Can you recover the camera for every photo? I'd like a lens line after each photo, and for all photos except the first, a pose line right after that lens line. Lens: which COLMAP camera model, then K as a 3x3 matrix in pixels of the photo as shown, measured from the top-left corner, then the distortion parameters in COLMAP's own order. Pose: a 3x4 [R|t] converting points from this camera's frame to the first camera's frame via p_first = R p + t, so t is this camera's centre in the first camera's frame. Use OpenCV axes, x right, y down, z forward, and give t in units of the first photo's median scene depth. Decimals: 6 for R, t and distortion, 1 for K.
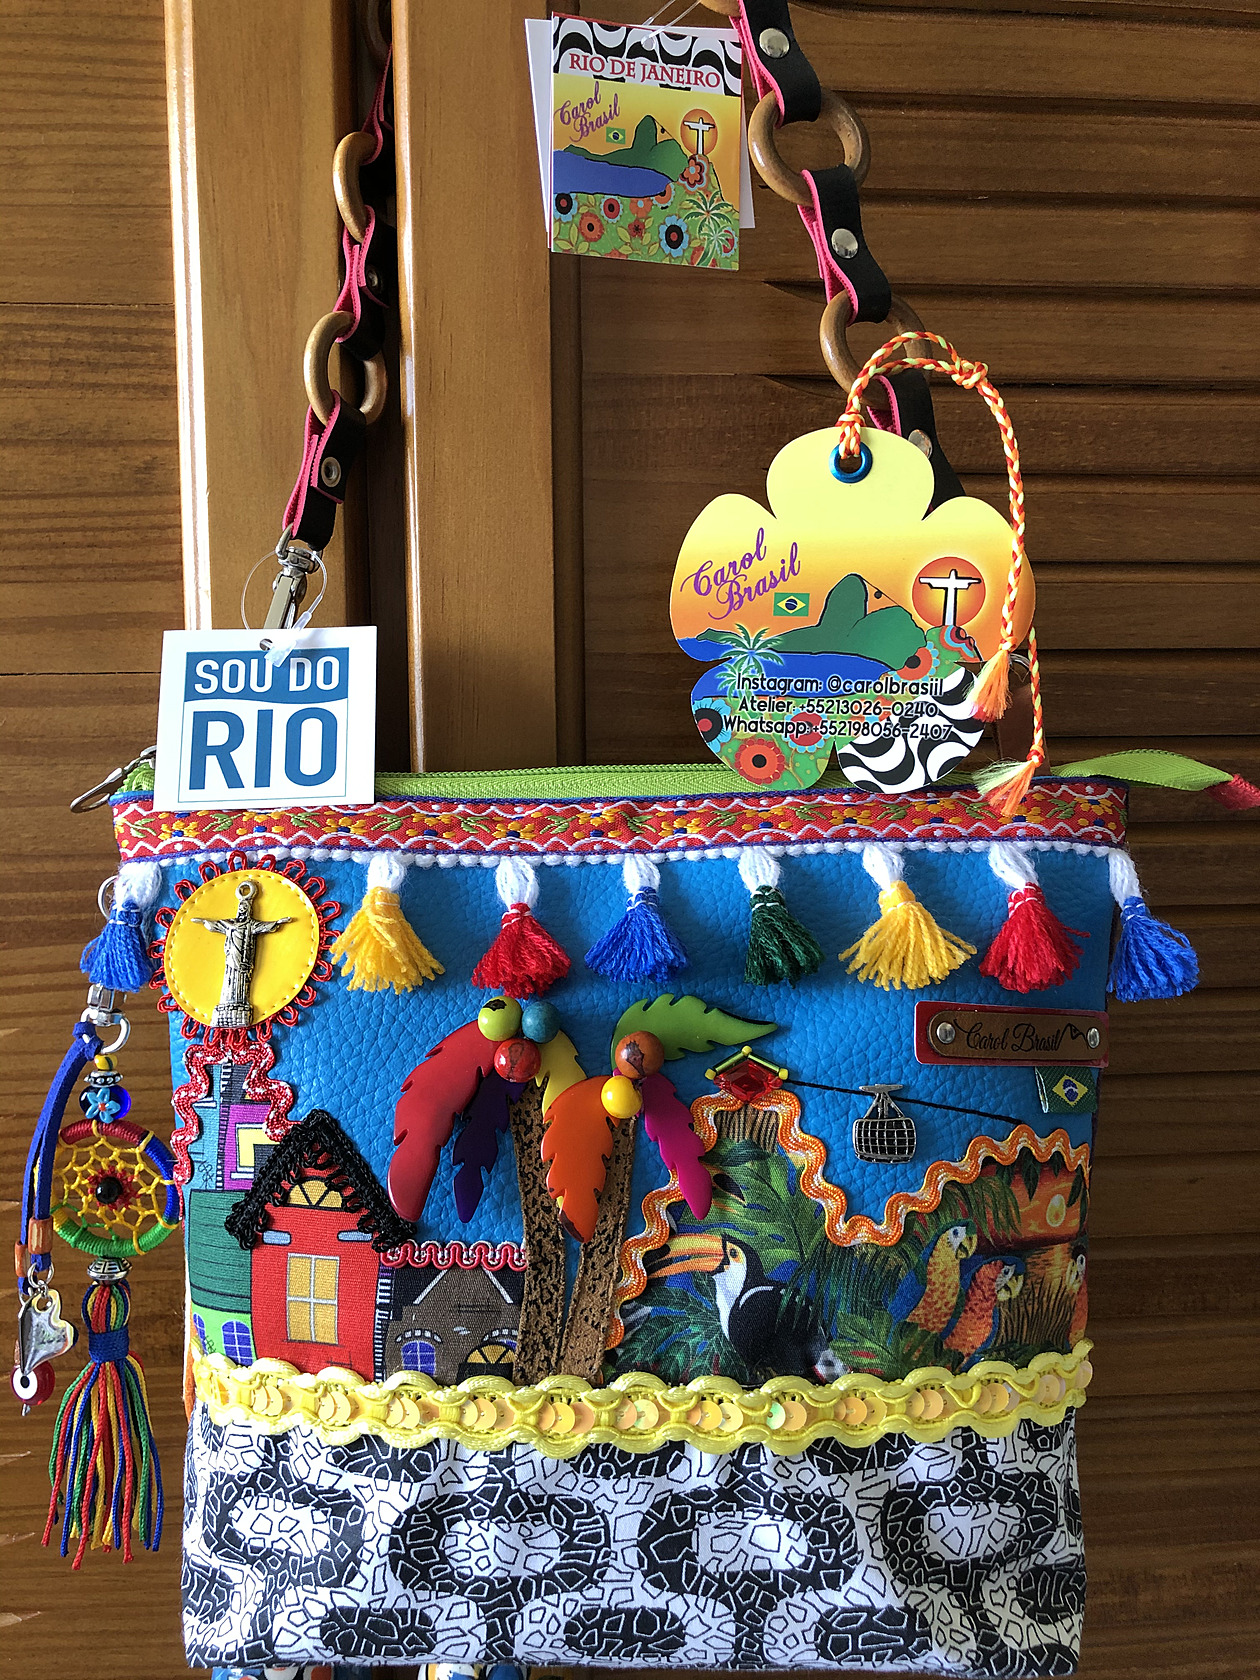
lens RADIAL K [[1425.8, 0, 624.3], [0, 1425.8, 826.9], [0, 0, 1]] dist [0.001504, -0.015333]
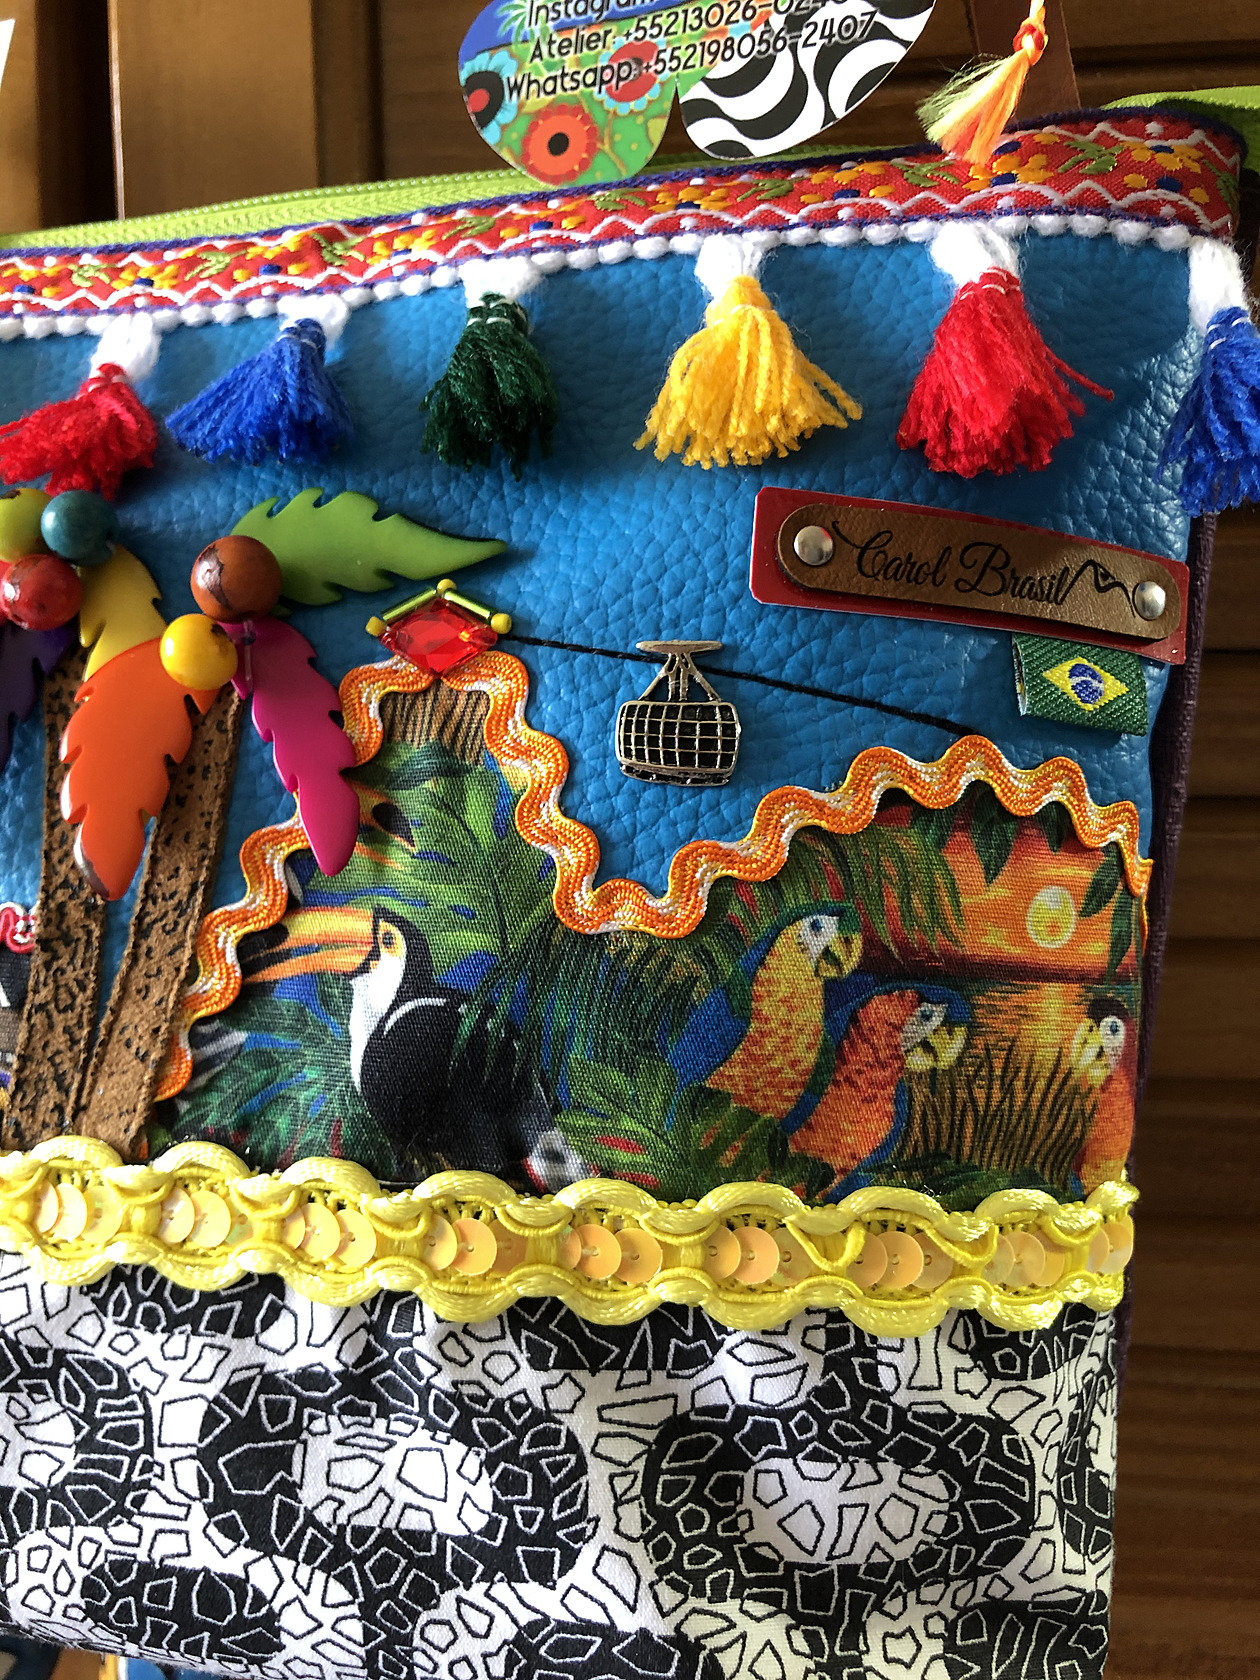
lens RADIAL K [[1497.8, 0, 617.6], [0, 1497.8, 840.7], [0, 0, 1]] dist [0.009395, -0.052650]
pose [[0.974463, 0.019494, -0.223698, 0.282714], [-0.018497, 0.999807, 0.006553, 0.251474], [0.223783, -0.002247, 0.974636, 0.458736]]
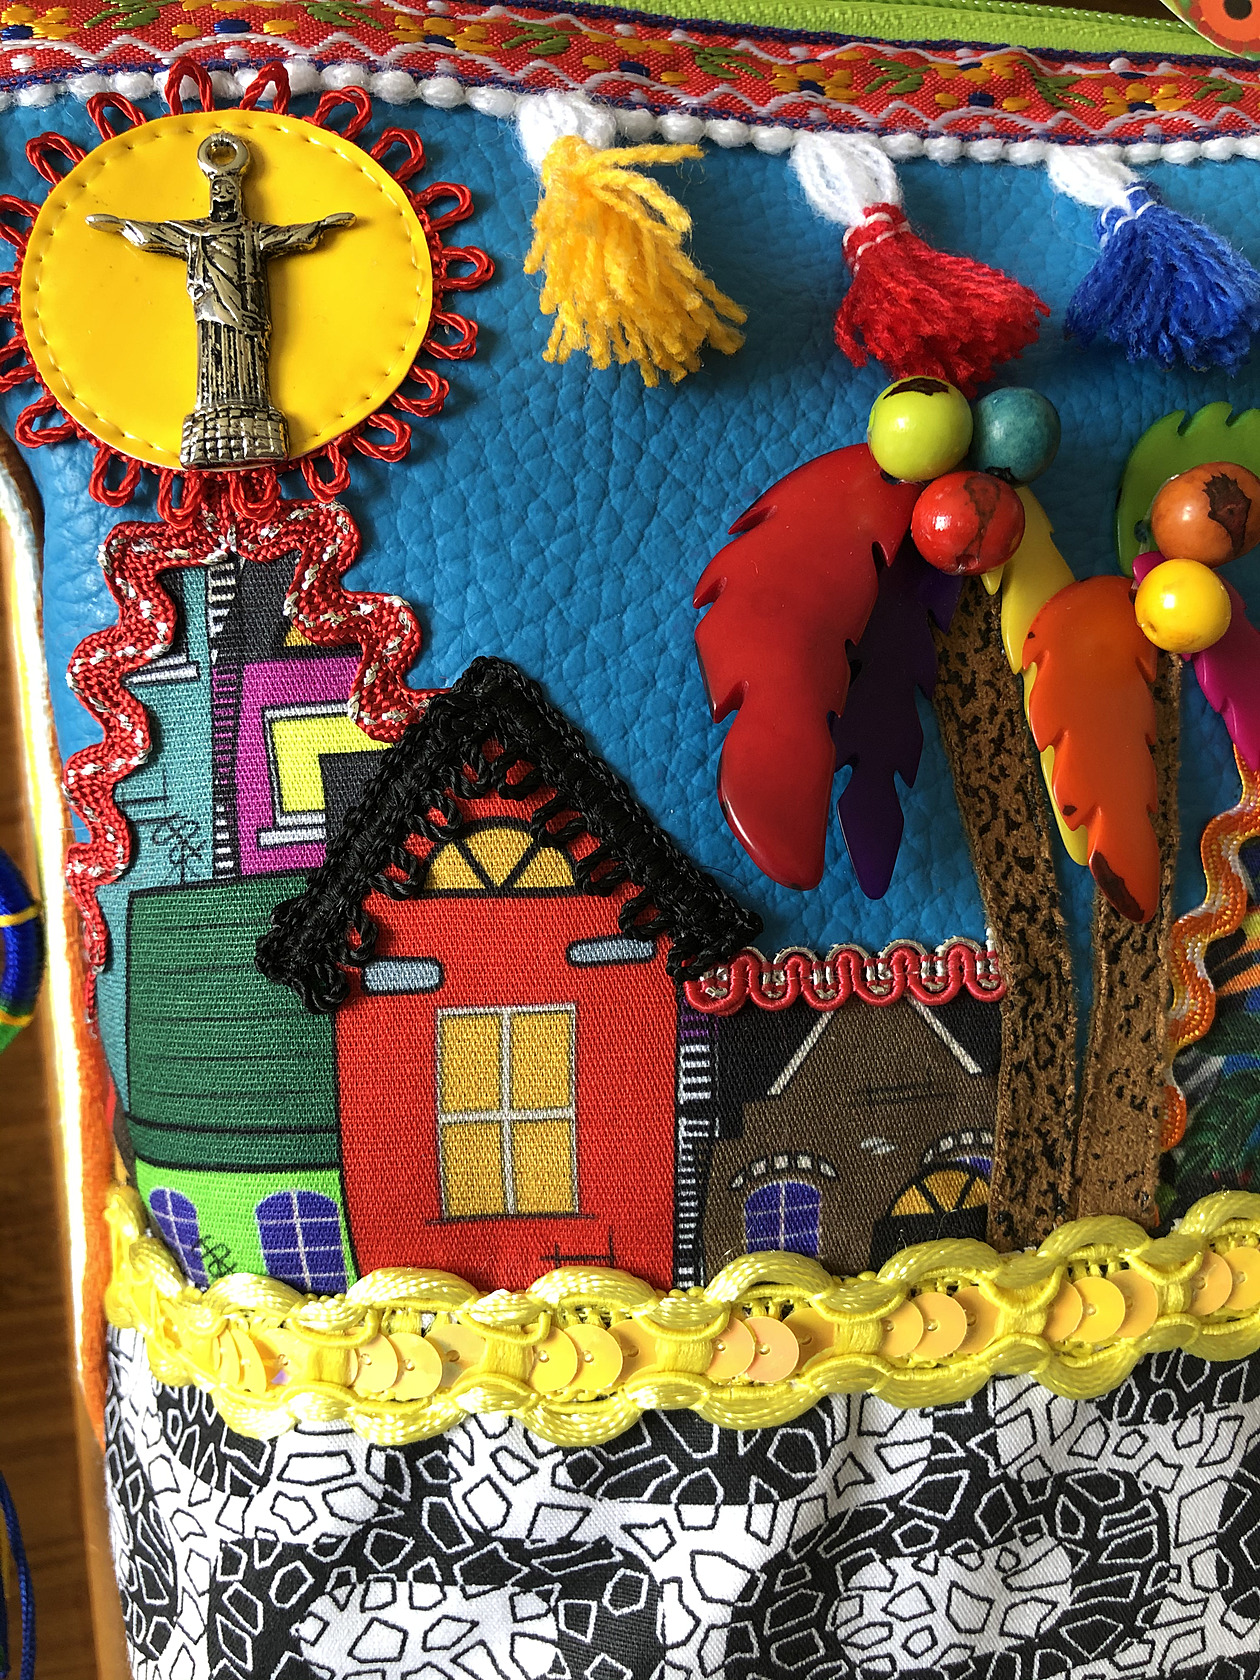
lens RADIAL K [[1425.8, 0, 620.5], [0, 1425.8, 843.0], [0, 0, 1]] dist [0.001504, -0.015333]
pose [[0.964561, -0.049819, 0.259115, -0.286232], [0.022577, 0.993995, 0.107068, 0.208264], [-0.262893, -0.097424, 0.959894, 0.598491]]
